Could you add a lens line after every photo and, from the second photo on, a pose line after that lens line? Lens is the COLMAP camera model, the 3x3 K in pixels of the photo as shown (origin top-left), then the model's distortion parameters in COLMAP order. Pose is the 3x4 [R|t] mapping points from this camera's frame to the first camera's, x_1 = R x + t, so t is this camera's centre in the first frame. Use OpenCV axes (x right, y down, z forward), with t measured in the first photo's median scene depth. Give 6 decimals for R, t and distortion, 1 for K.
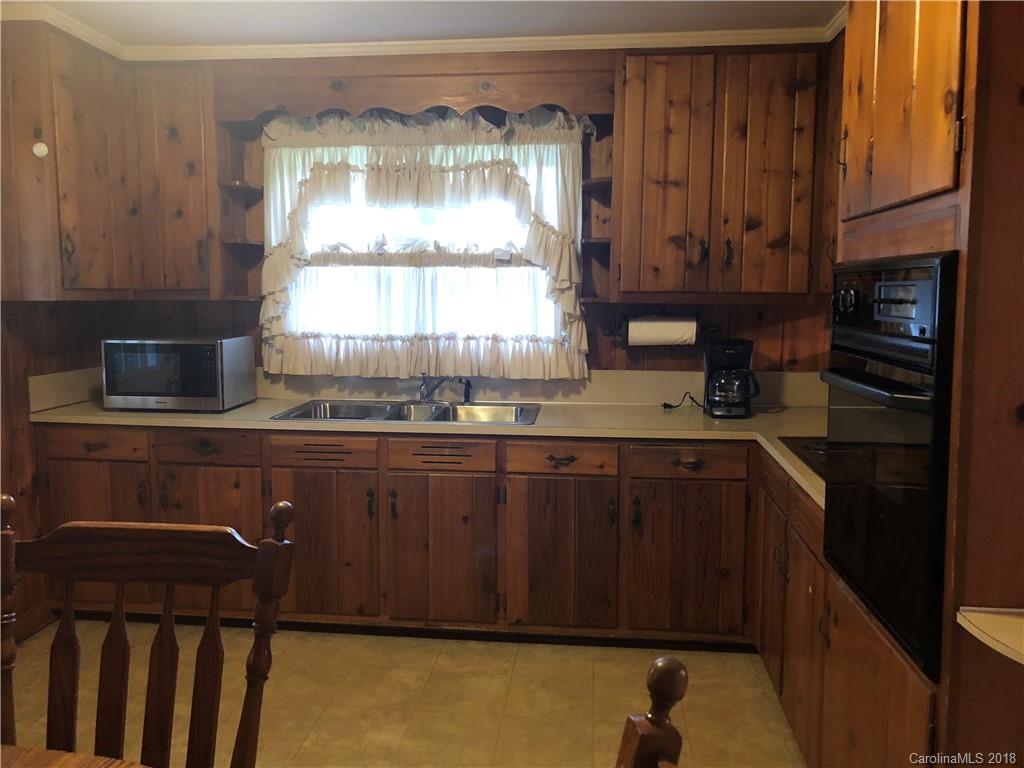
lens RADIAL K [[834.8, 0, 512.0], [0, 834.8, 384.0], [0, 0, 1]] dist [0.084648, -0.125500]
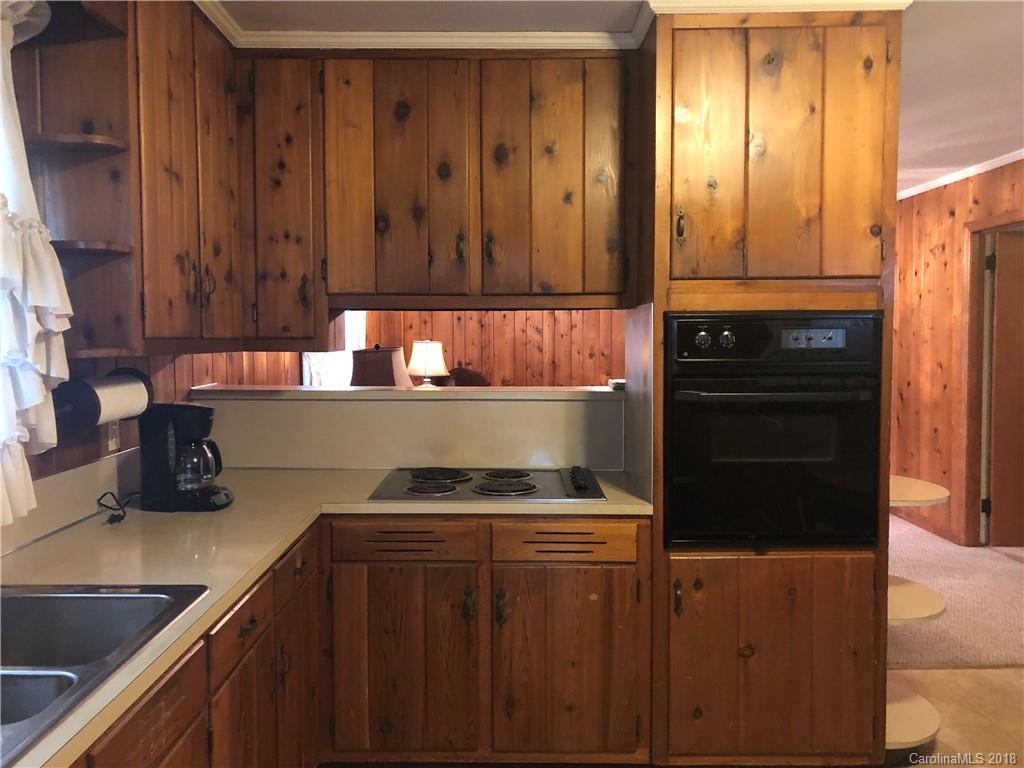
lens RADIAL K [[834.8, 0, 512.0], [0, 834.8, 384.0], [0, 0, 1]] dist [0.084648, -0.125500]
pose [[-0.118135, -0.062775, 0.991011, -0.476562], [0.116576, 0.990222, 0.076622, -0.089173], [-0.986131, 0.124580, -0.109662, 0.776873]]
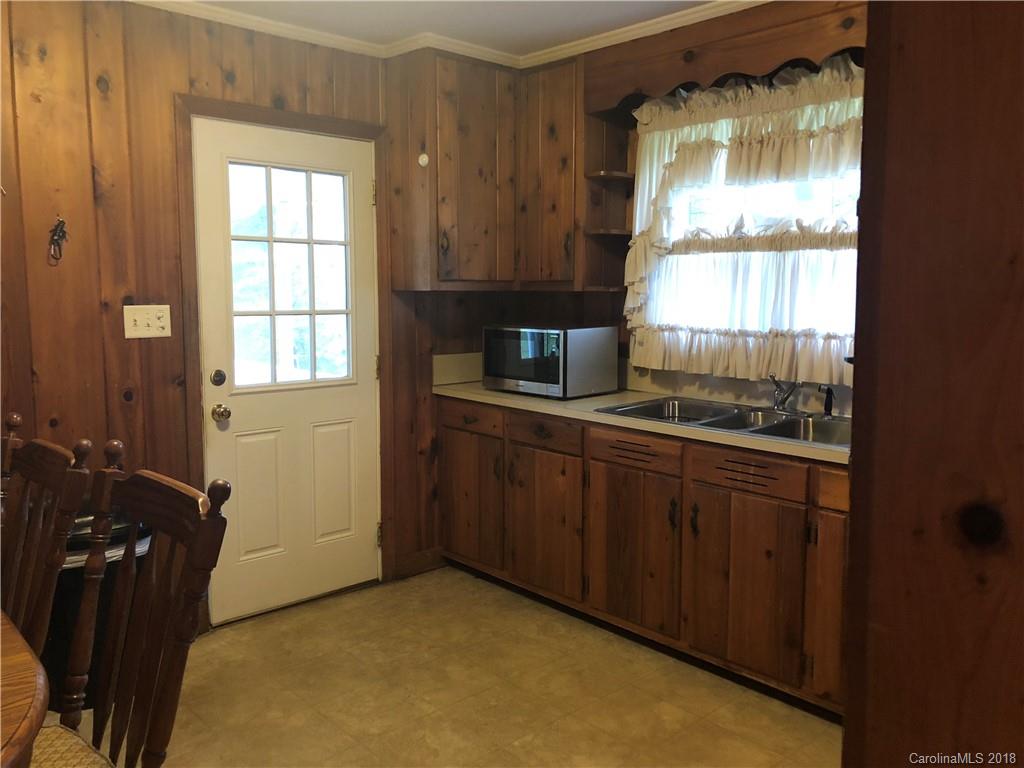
lens RADIAL K [[824.9, 0, 512.0], [0, 824.9, 384.0], [0, 0, 1]] dist [0.077796, -0.229186]
pose [[0.750381, 0.075963, -0.656626, 0.257335], [-0.072814, 0.996829, 0.032110, -0.012786], [0.656982, 0.023717, 0.753533, 0.193322]]
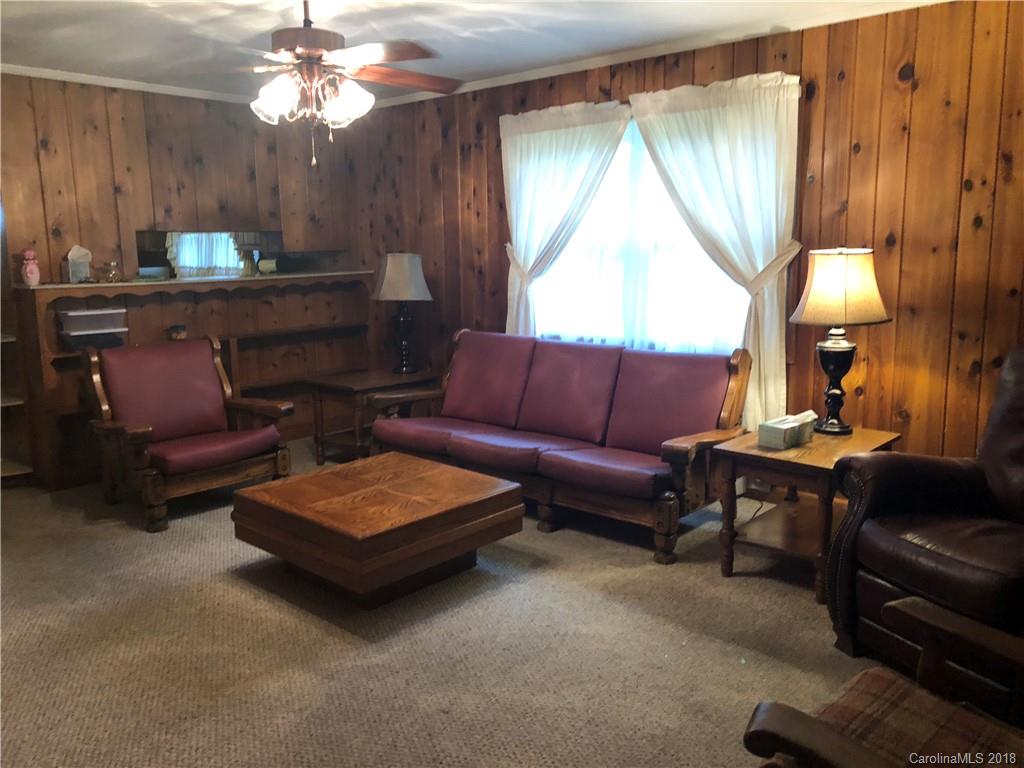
lens RADIAL K [[834.8, 0, 512.0], [0, 834.8, 384.0], [0, 0, 1]] dist [0.084648, -0.125500]
pose [[0.802529, 0.088236, -0.590052, 1.799931], [-0.052959, 0.995635, 0.076856, 0.035664], [0.594257, -0.030431, 0.803699, -0.257340]]
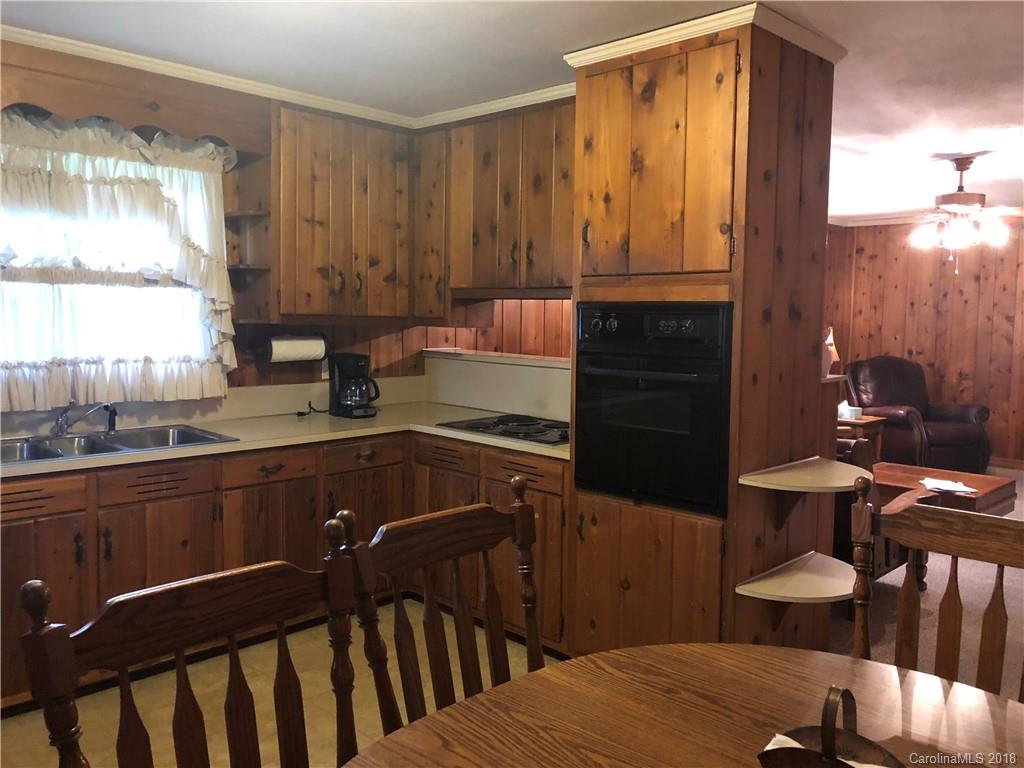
lens RADIAL K [[834.8, 0, 512.0], [0, 834.8, 384.0], [0, 0, 1]] dist [0.084648, -0.125500]
pose [[0.616655, -0.060029, 0.784941, -0.540089], [0.074969, 0.997035, 0.017353, -0.013171], [-0.783655, 0.048145, 0.619327, 0.066603]]
